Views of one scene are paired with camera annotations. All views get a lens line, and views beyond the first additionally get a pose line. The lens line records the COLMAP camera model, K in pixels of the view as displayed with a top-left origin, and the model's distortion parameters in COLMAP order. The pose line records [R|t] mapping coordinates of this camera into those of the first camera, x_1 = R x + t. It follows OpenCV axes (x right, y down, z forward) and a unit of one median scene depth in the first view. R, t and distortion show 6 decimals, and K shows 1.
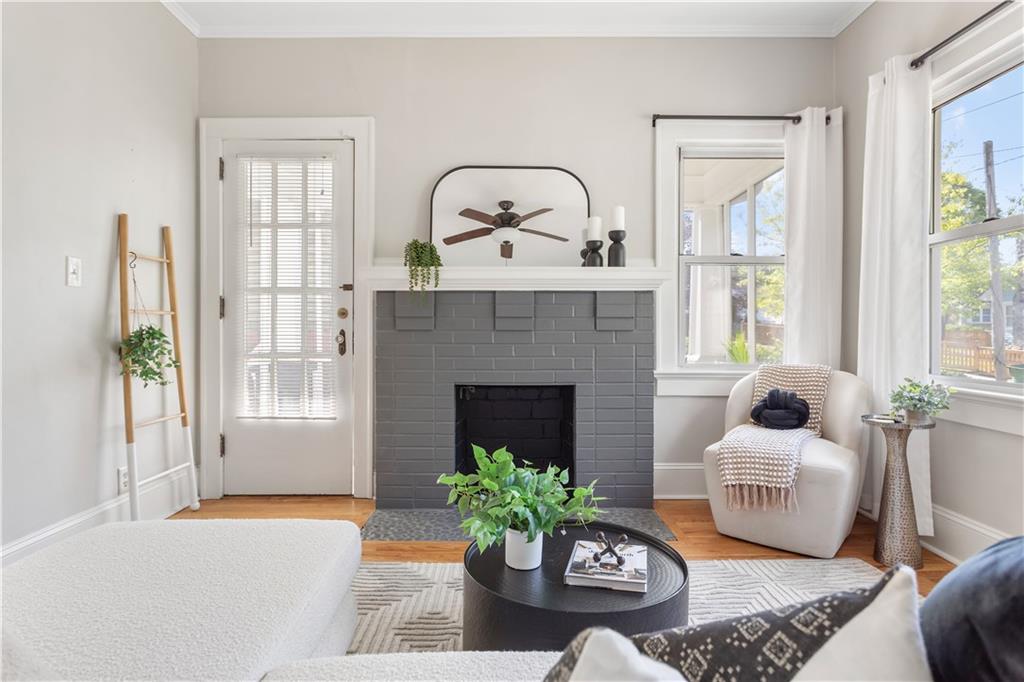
lens RADIAL K [[568.7, 0, 550.4], [0, 568.7, 335.6], [0, 0, 1]] dist [-0.006159, 0.002097]
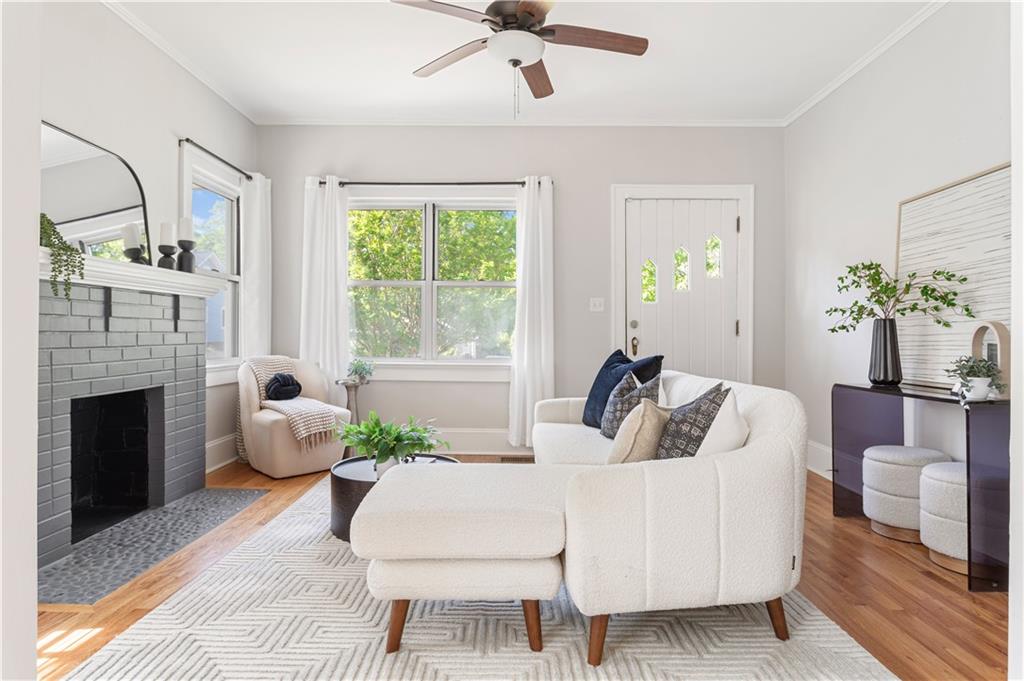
lens RADIAL K [[577.5, 0, 512.7], [0, 577.5, 331.6], [0, 0, 1]] dist [-0.010359, 0.005951]
pose [[0.014729, -0.000153, 0.999892, -0.975284], [0.005009, 0.999987, 0.000079, -0.006826], [-0.999879, 0.005008, 0.014730, 0.359807]]
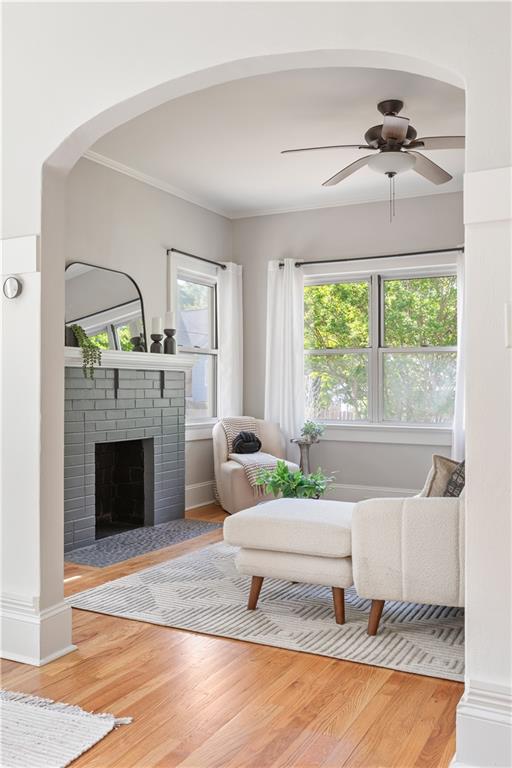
lens RADIAL K [[709.1, 0, 253.7], [0, 709.1, 386.0], [0, 0, 1]] dist [0.024833, 0.000000]
pose [[0.471447, 0.001354, 0.881893, -1.368968], [0.007834, 0.999953, -0.005723, -0.027217], [-0.881859, 0.009607, 0.471415, -0.035335]]
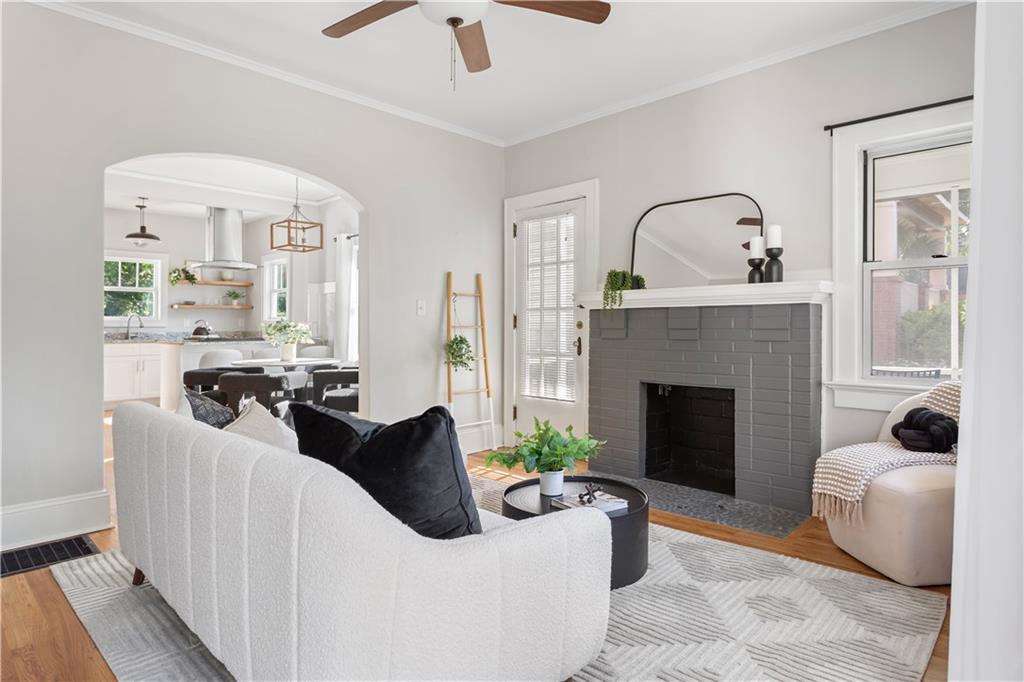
lens RADIAL K [[577.5, 0, 512.9], [0, 577.5, 333.0], [0, 0, 1]] dist [-0.010359, 0.005951]
pose [[0.721619, 0.004812, -0.692274, 0.516081], [-0.004285, 0.999988, 0.002484, -0.025031], [0.692277, 0.001174, 0.721631, -0.121706]]
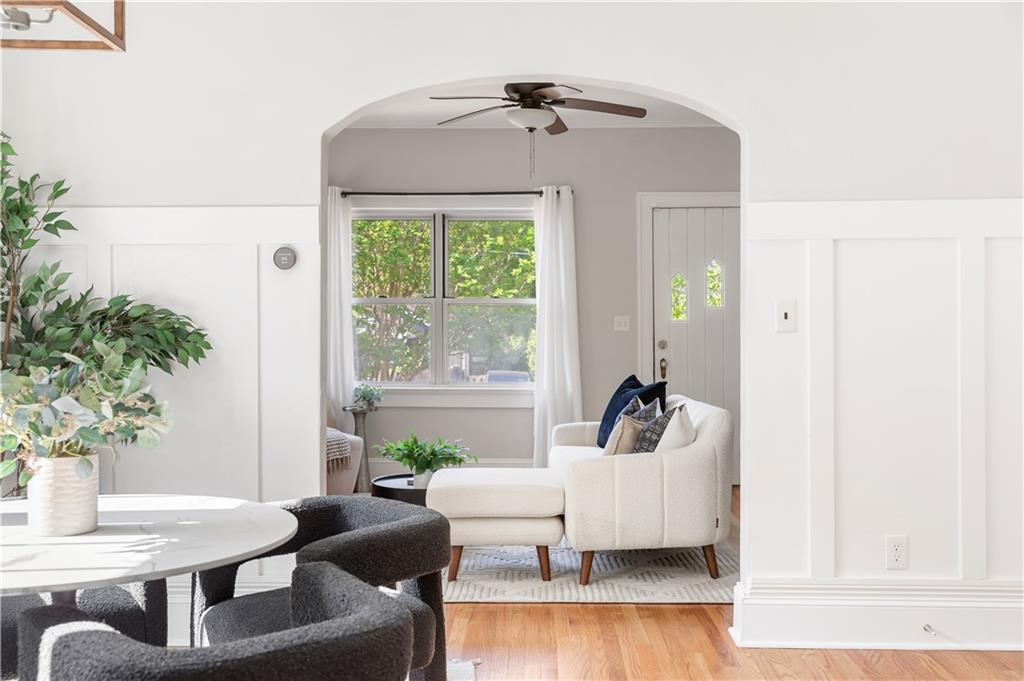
lens RADIAL K [[1051.5, 0, 509.6], [0, 1051.5, 338.4], [0, 0, 1]] dist [0.053263, 0.000000]
pose [[0.035980, -0.014337, 0.999250, -1.998628], [0.011785, 0.999834, 0.013921, -0.078164], [-0.999283, 0.011275, 0.036143, 0.340301]]
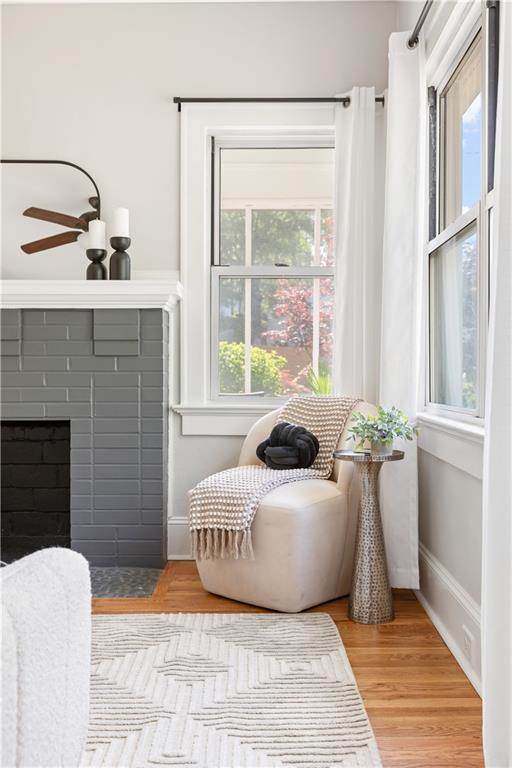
lens RADIAL K [[788.6, 0, 263.5], [0, 788.6, 372.8], [0, 0, 1]] dist [0.053263, 0.000000]
pose [[0.999675, 0.000065, -0.025482, 0.361023], [-0.000250, 0.999974, -0.007273, 0.025054], [0.025481, 0.007277, 0.999649, -0.167039]]
